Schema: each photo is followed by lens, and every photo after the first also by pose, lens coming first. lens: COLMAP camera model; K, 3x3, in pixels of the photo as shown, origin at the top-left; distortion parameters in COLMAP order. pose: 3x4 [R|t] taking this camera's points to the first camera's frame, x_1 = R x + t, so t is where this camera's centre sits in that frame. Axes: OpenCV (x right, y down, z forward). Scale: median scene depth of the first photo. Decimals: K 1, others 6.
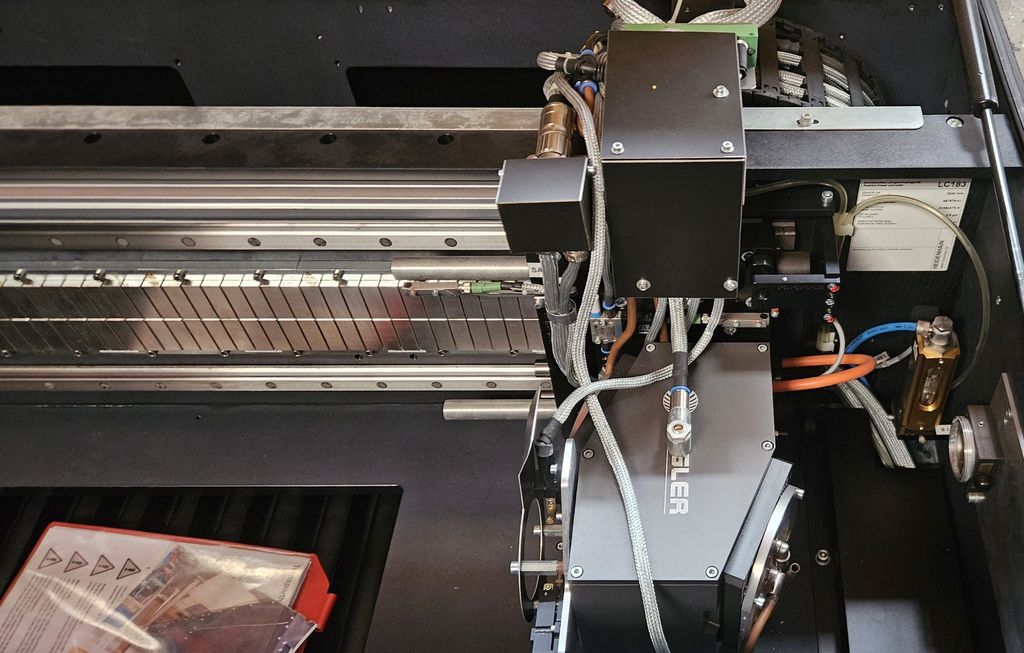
lens RADIAL K [[962.0, 0, 694.6], [0, 962.0, 319.2], [0, 0, 1]] dist [0.035715, 0.000000]
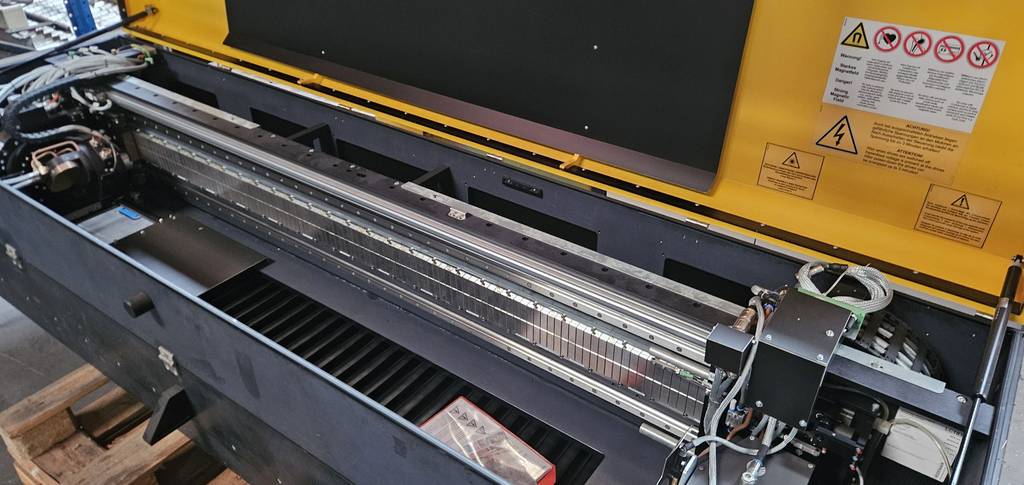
lens RADIAL K [[718.2, 0, 514.2], [0, 718.2, 238.3], [0, 0, 1]] dist [0.041437, -0.005271]
pose [[0.816005, 0.320894, -0.480794, 0.140762], [-0.437965, 0.886060, -0.151936, 0.108072], [0.377257, 0.334551, 0.863570, -0.613474]]
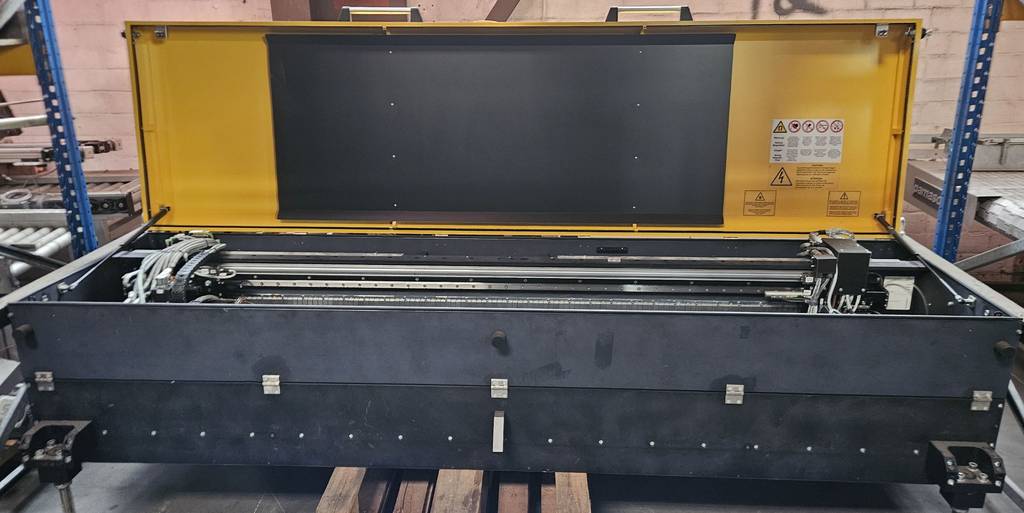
lens RADIAL K [[777.6, 0, 512.3], [0, 777.6, 256.0], [0, 0, 1]] dist [0.052439, 0.002503]
pose [[0.998585, 0.020666, -0.048999, -1.226638], [-0.042956, 0.856634, -0.514133, 1.540472], [0.031350, 0.515510, 0.856310, -1.882679]]
